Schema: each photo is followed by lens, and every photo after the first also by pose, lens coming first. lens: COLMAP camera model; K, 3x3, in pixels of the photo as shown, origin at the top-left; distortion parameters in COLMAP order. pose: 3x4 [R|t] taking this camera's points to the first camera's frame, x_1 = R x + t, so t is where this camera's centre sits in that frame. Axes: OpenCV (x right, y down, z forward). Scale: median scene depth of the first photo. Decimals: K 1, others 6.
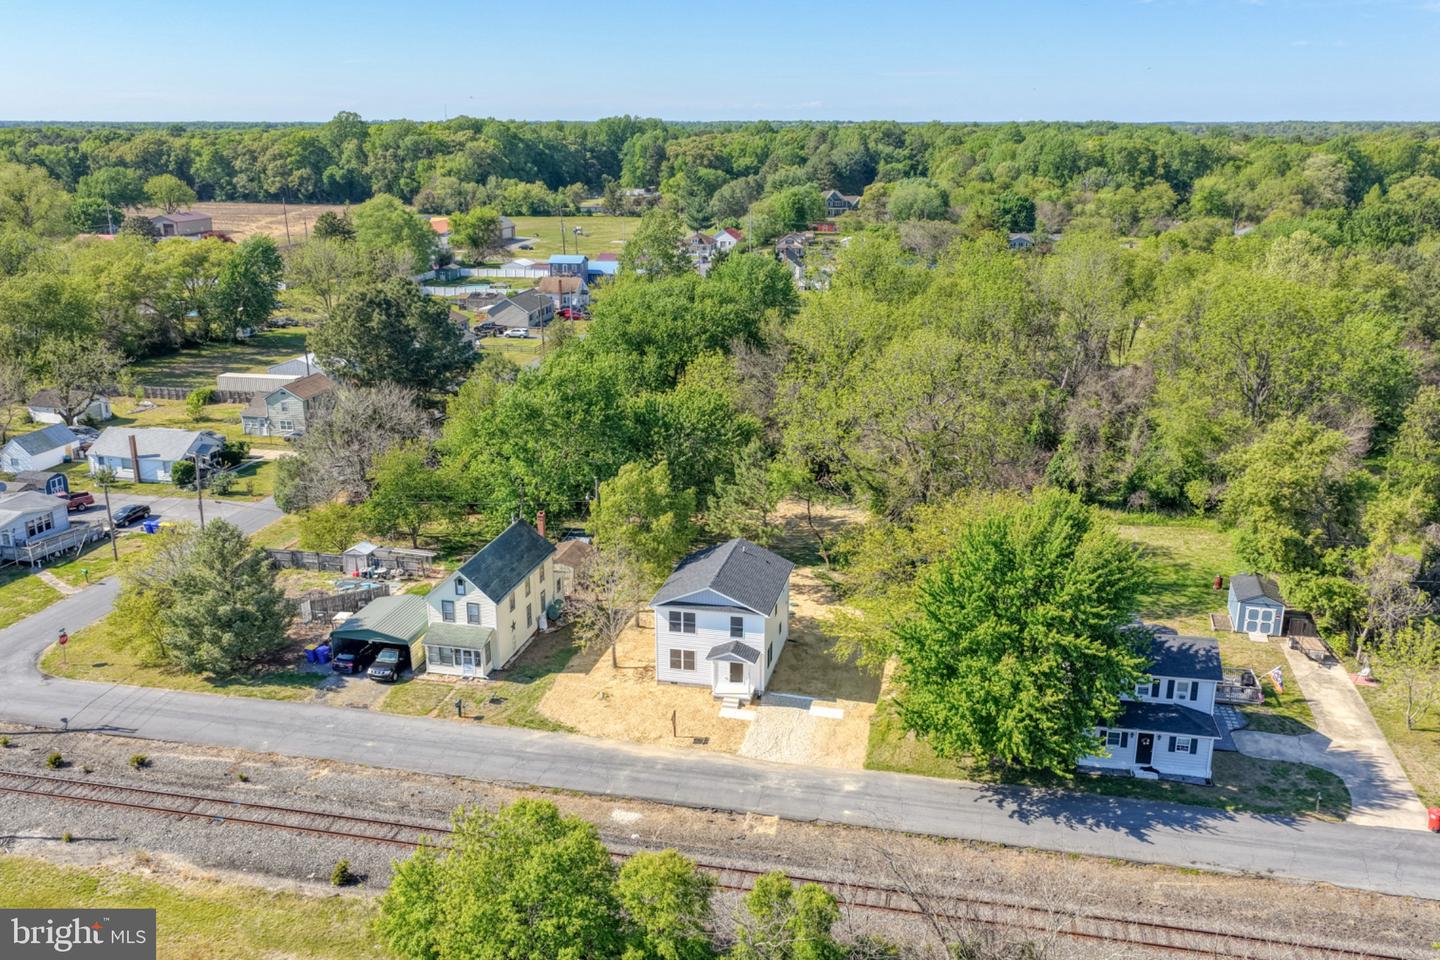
lens RADIAL K [[1193.4, 0, 723.0], [0, 1193.4, 482.8], [0, 0, 1]] dist [-0.006119, 0.023517]
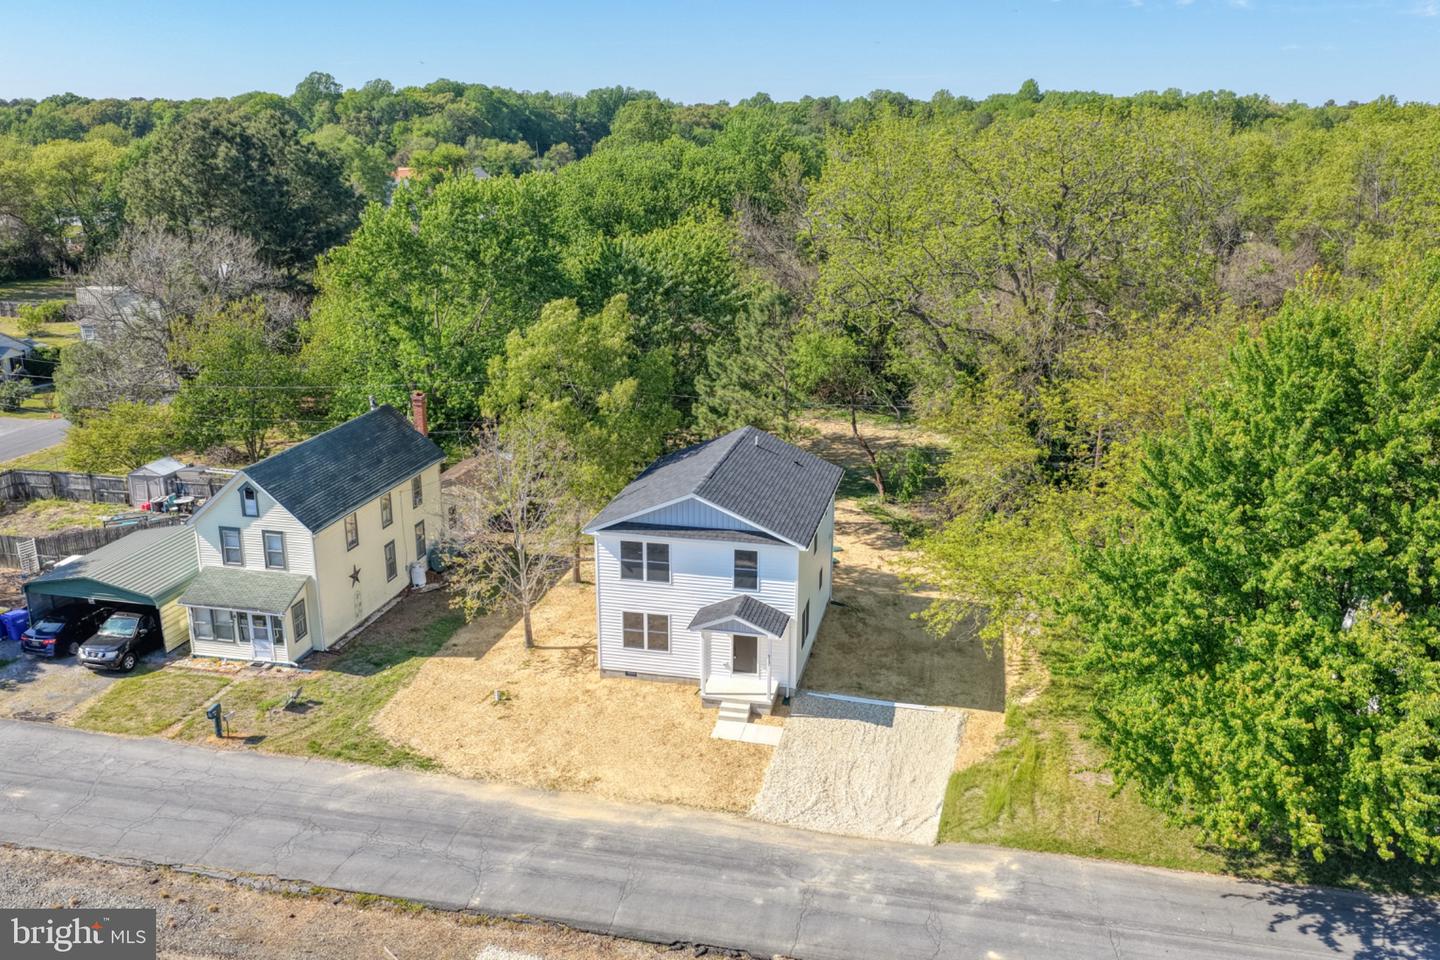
lens RADIAL K [[1193.4, 0, 722.3], [0, 1193.4, 485.3], [0, 0, 1]] dist [-0.006119, 0.023517]
pose [[0.999995, 0.001902, 0.002712, -0.000591], [-0.001909, 0.999995, 0.002608, 0.076765], [-0.002707, -0.002614, 0.999993, 0.436836]]
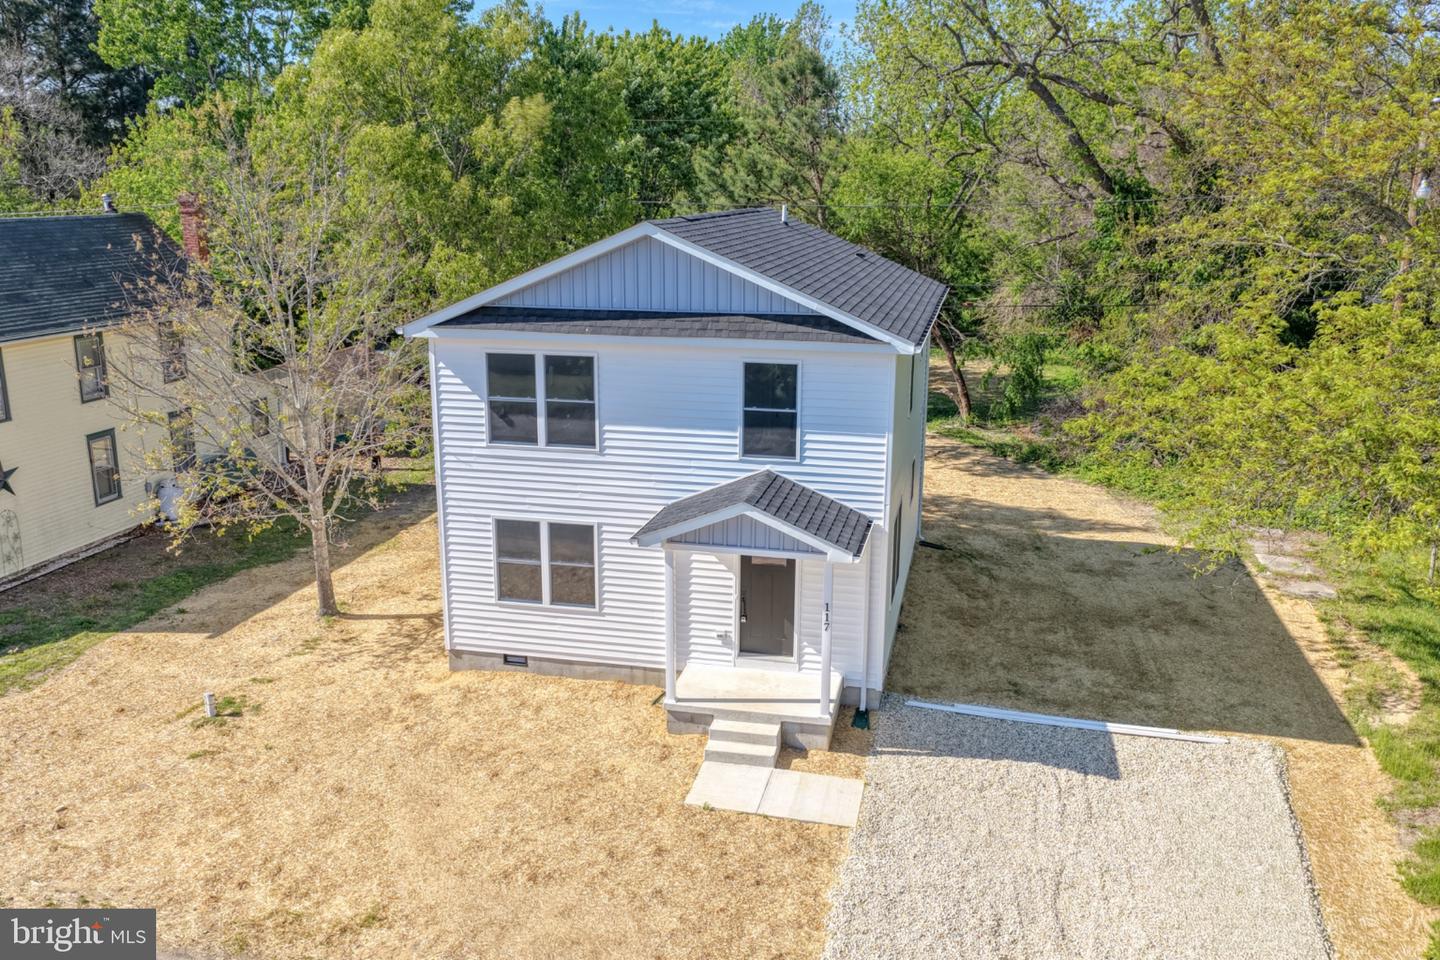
lens RADIAL K [[1193.4, 0, 719.7], [0, 1193.4, 469.6], [0, 0, 1]] dist [-0.006119, 0.023517]
pose [[0.999986, 0.004201, 0.003202, 0.000935], [-0.004030, 0.998662, -0.051562, 0.135753], [-0.003415, 0.051548, 0.998665, 0.723272]]
